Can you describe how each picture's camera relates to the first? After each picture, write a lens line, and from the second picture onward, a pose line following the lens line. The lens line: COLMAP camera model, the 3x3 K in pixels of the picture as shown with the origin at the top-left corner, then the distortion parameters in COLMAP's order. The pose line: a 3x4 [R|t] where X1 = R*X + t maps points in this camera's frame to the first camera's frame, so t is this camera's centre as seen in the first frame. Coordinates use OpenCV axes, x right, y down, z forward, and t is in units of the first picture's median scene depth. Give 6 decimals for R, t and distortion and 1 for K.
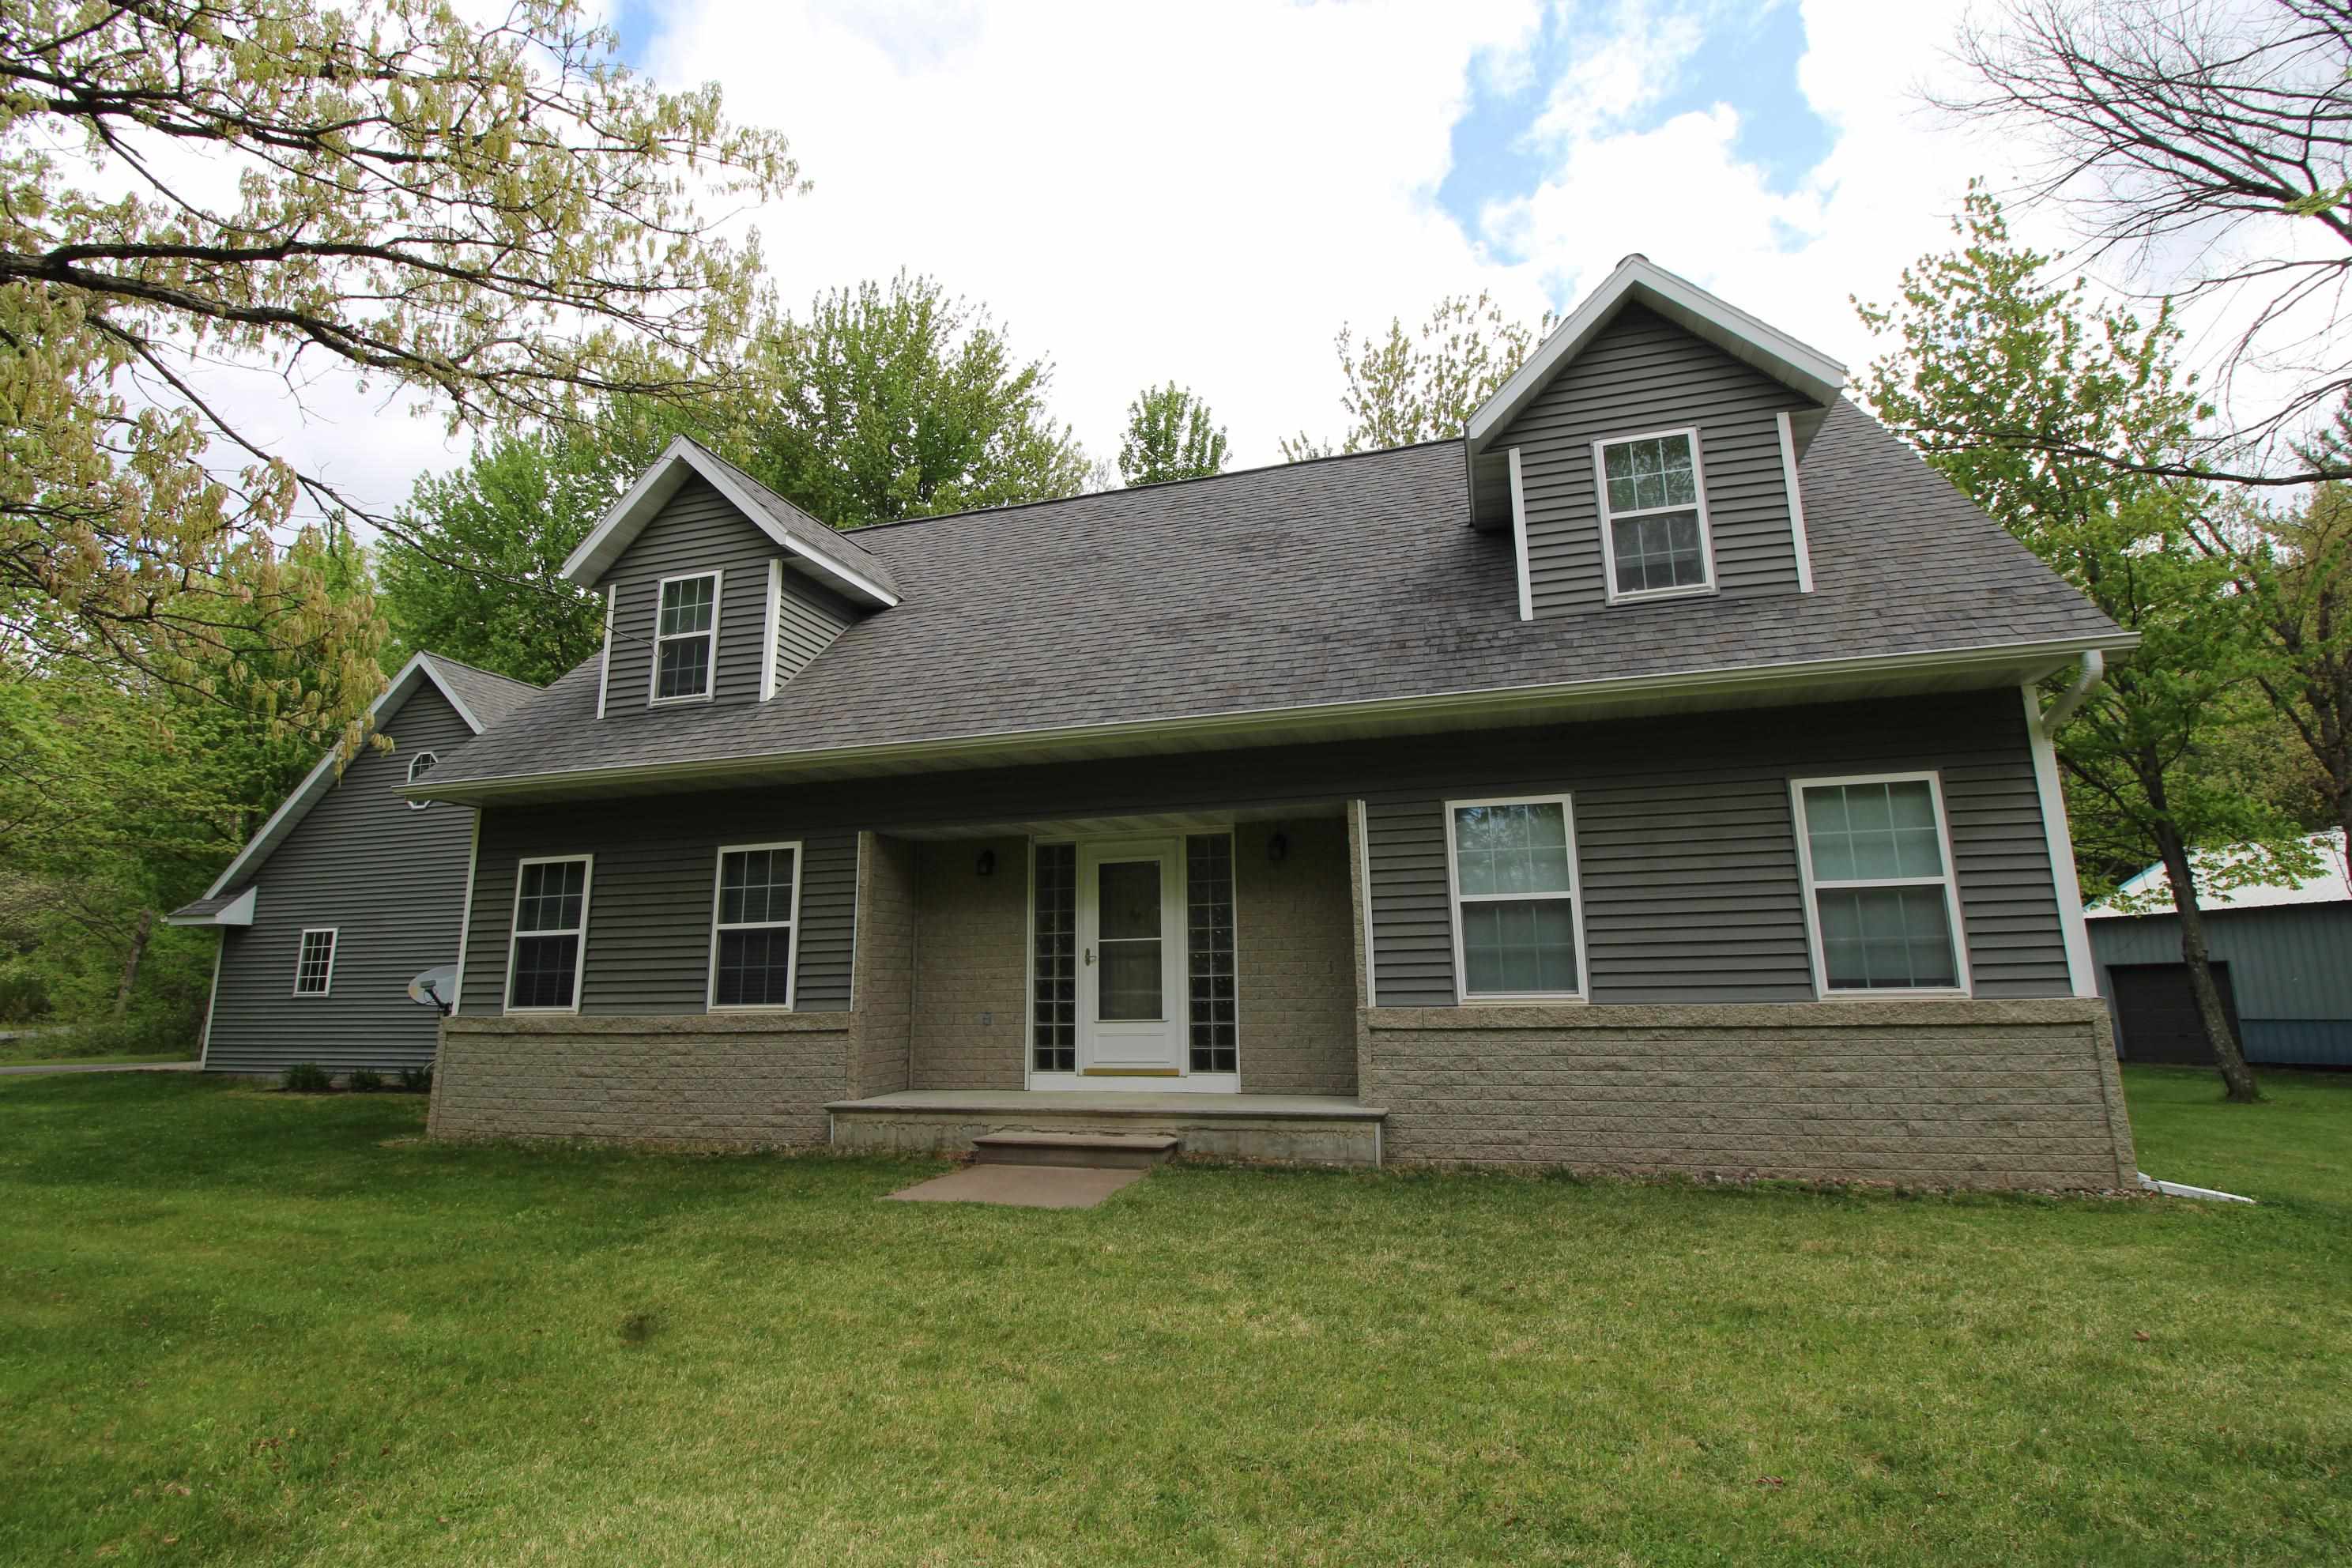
lens RADIAL K [[1110.5, 0, 1181.1], [0, 1110.5, 755.7], [0, 0, 1]] dist [-0.000102, -0.000033]
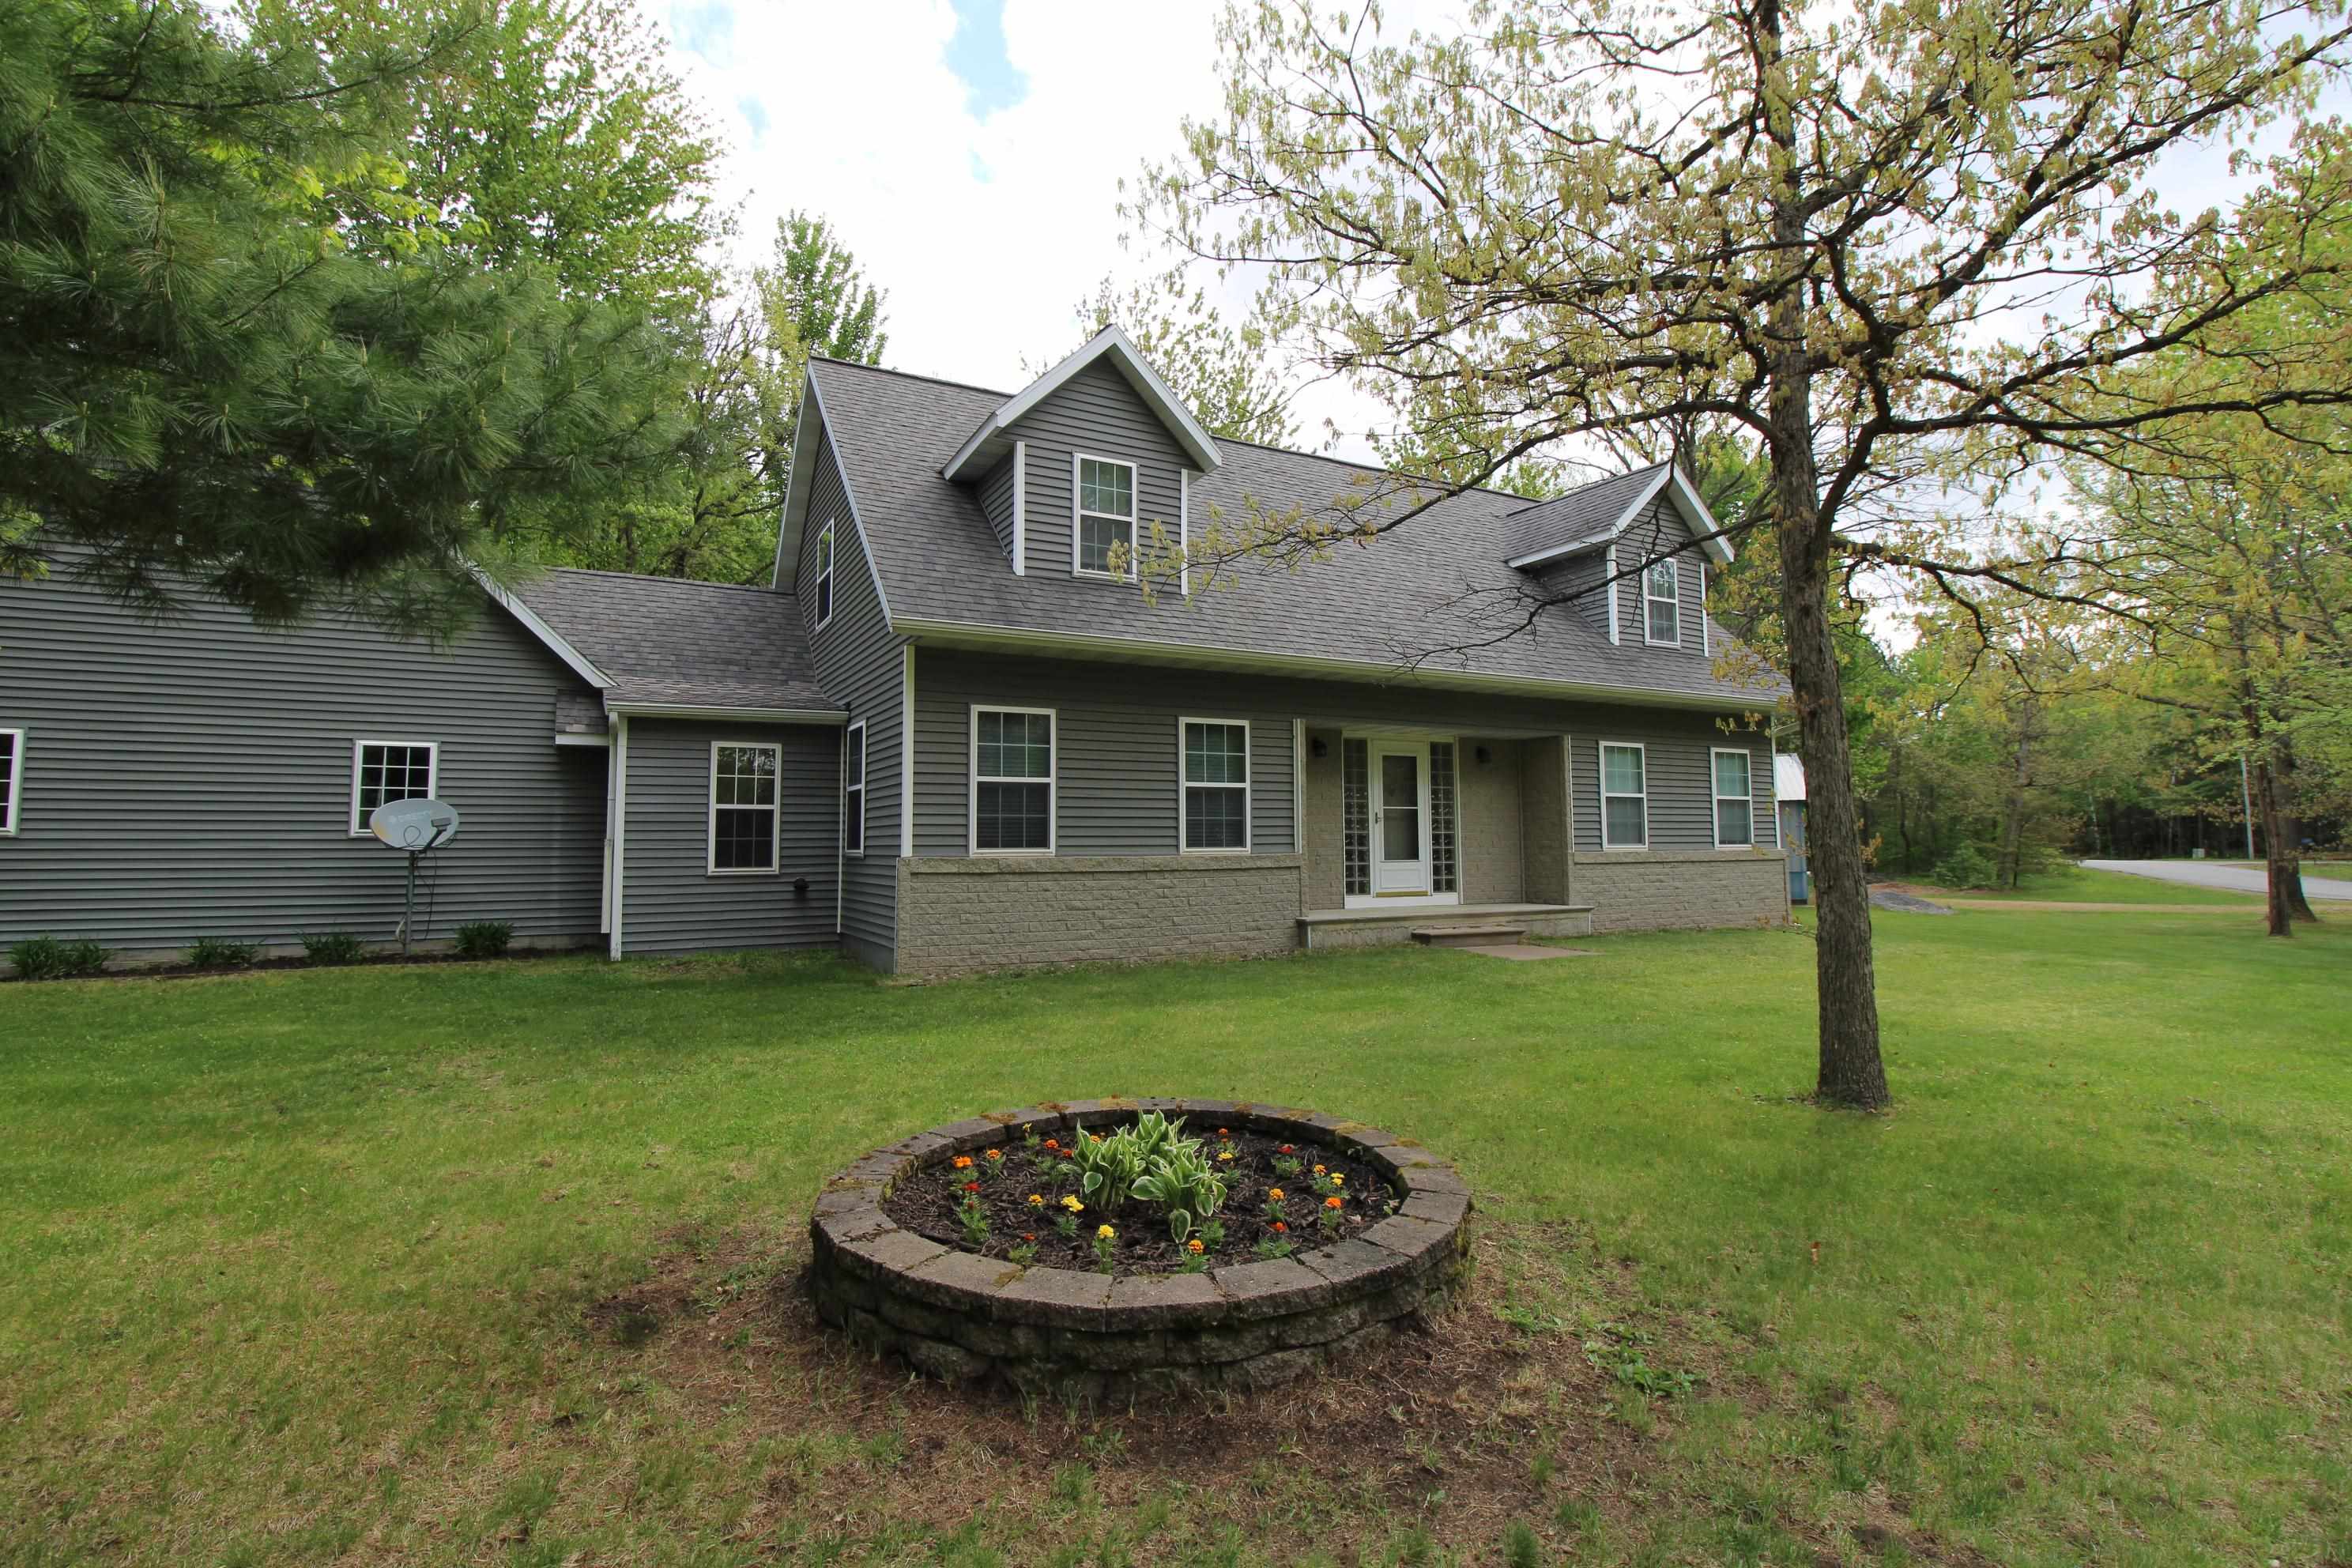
lens RADIAL K [[1110.5, 0, 1181.1], [0, 1110.5, 755.7], [0, 0, 1]] dist [-0.000102, -0.000033]
pose [[0.695145, 0.070728, 0.715382, -1.309415], [-0.154778, 0.986534, 0.052863, 0.062697], [-0.702010, -0.147472, 0.696731, 0.175377]]
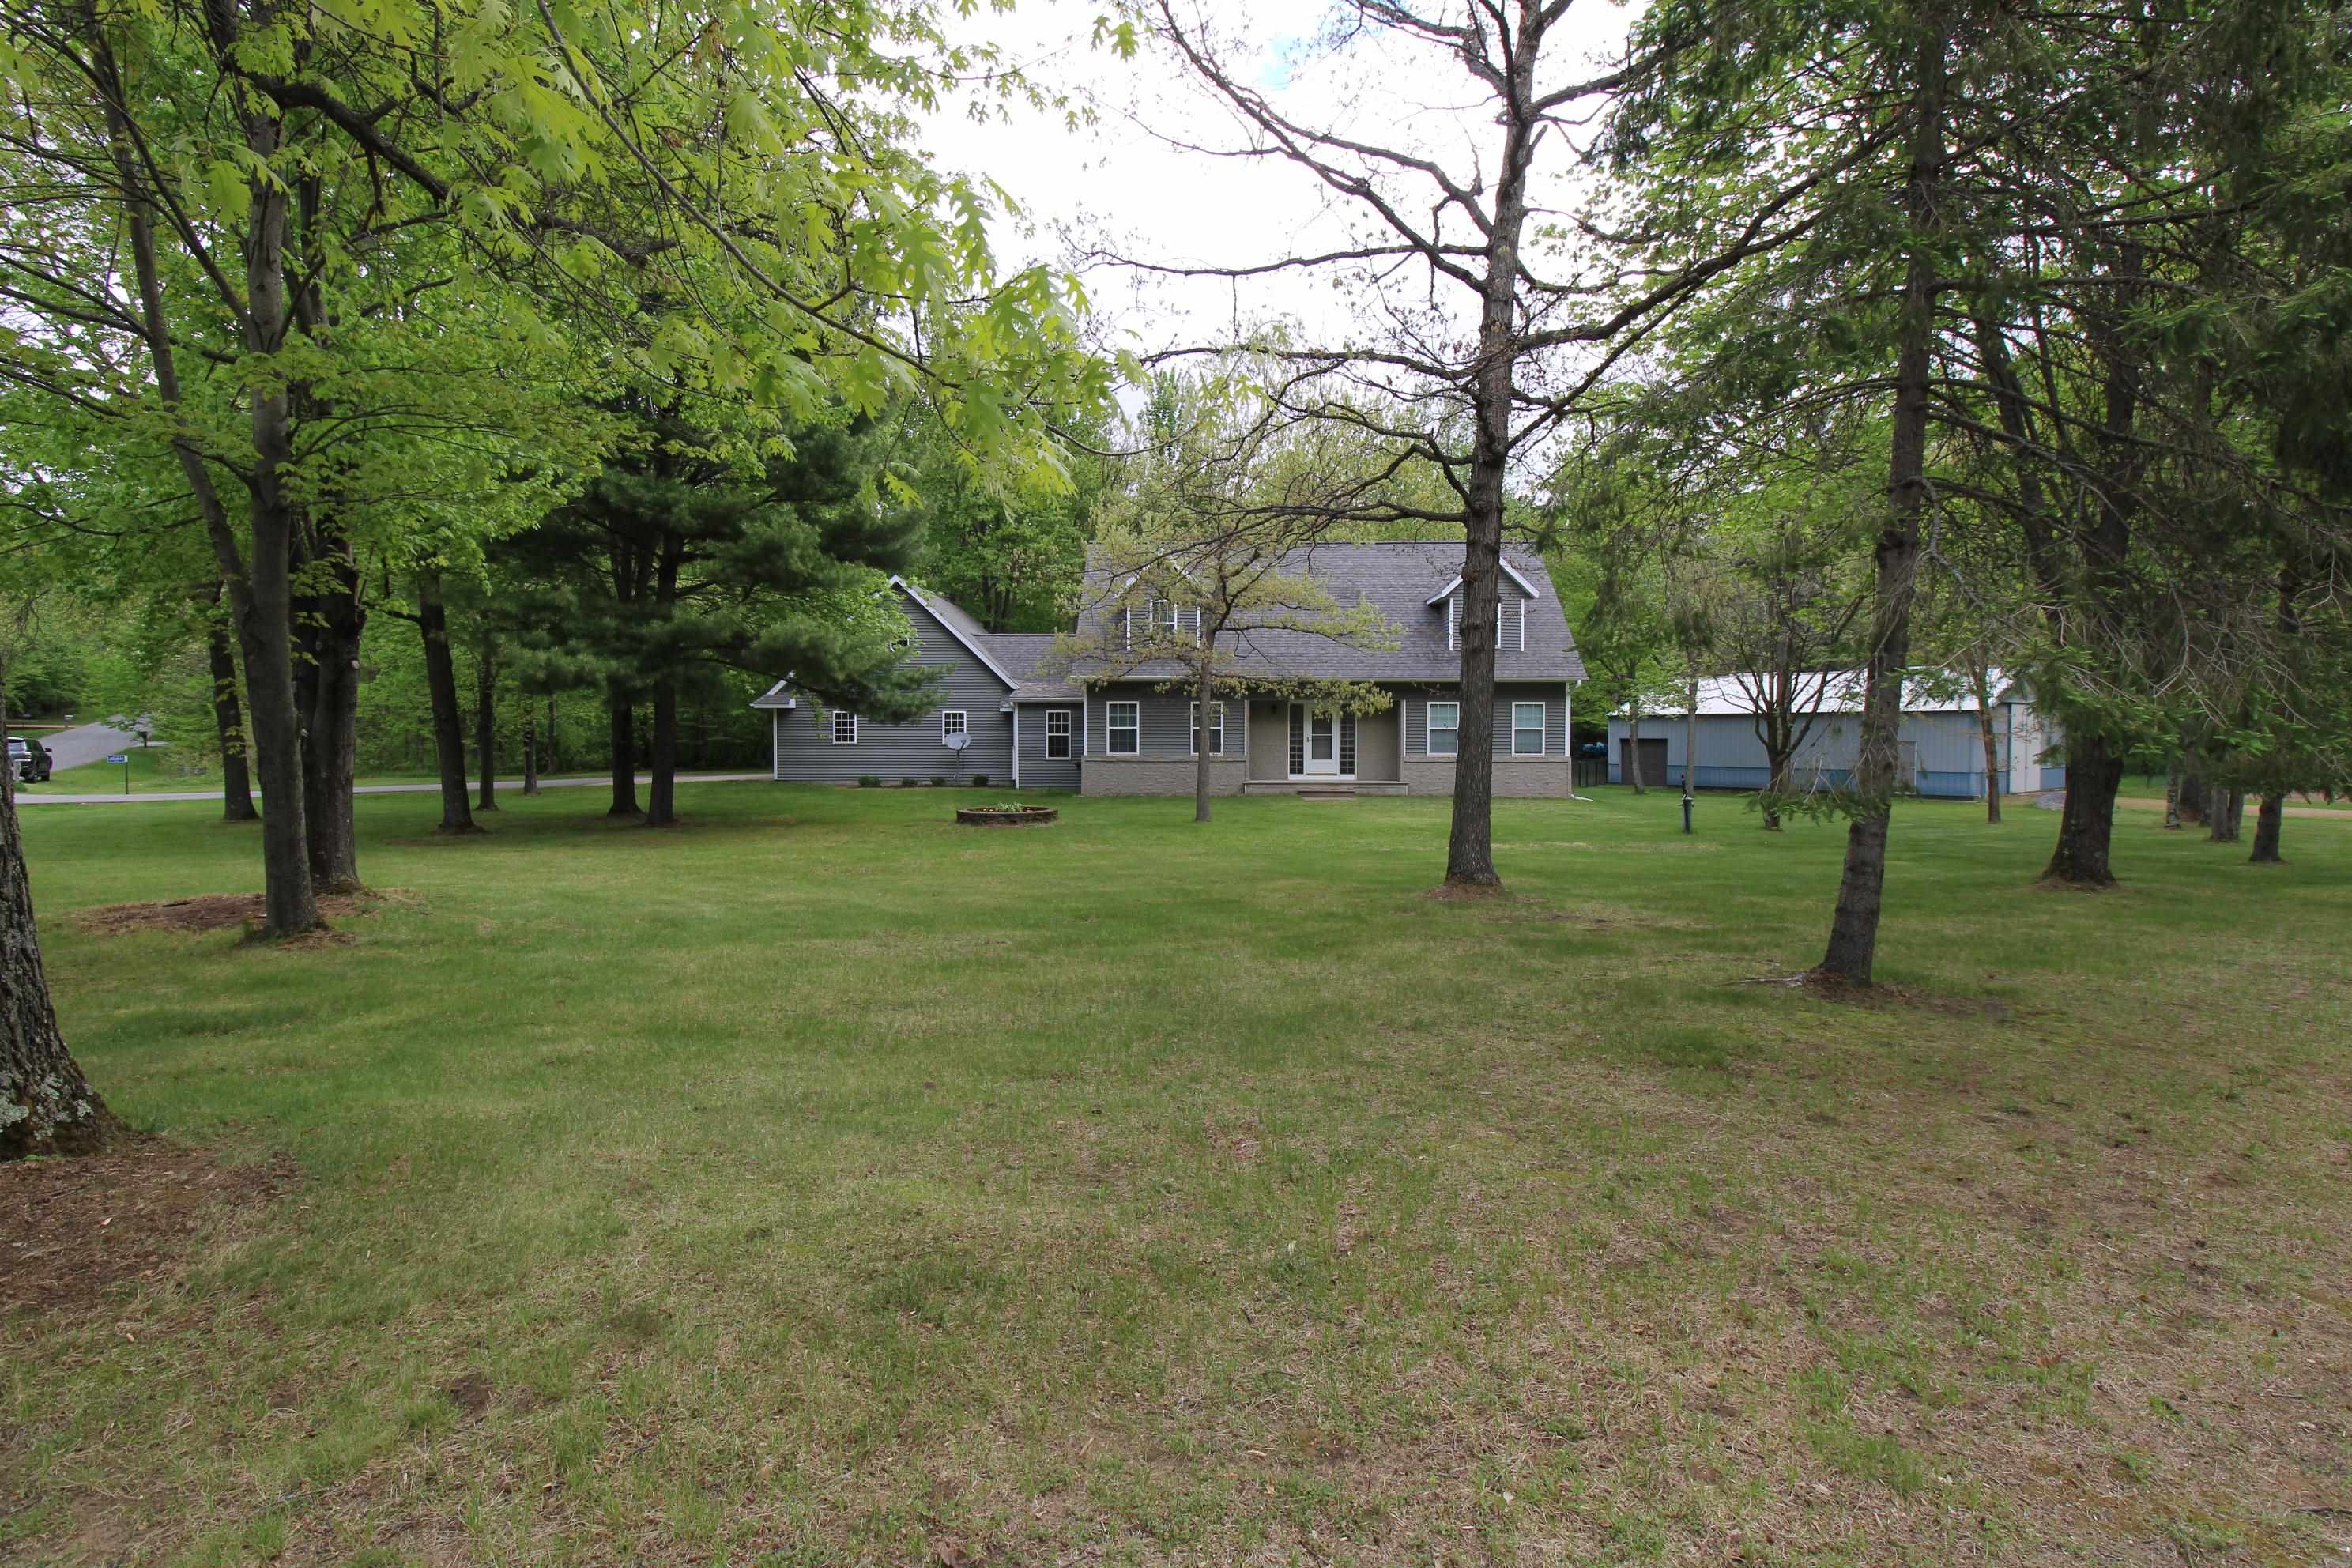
lens RADIAL K [[1110.5, 0, 1181.1], [0, 1110.5, 755.7], [0, 0, 1]] dist [-0.000102, -0.000033]
pose [[0.952080, 0.011562, 0.305631, -1.421590], [-0.080769, 0.973316, 0.214787, -0.437456], [-0.294992, -0.229180, 0.927608, -1.897848]]
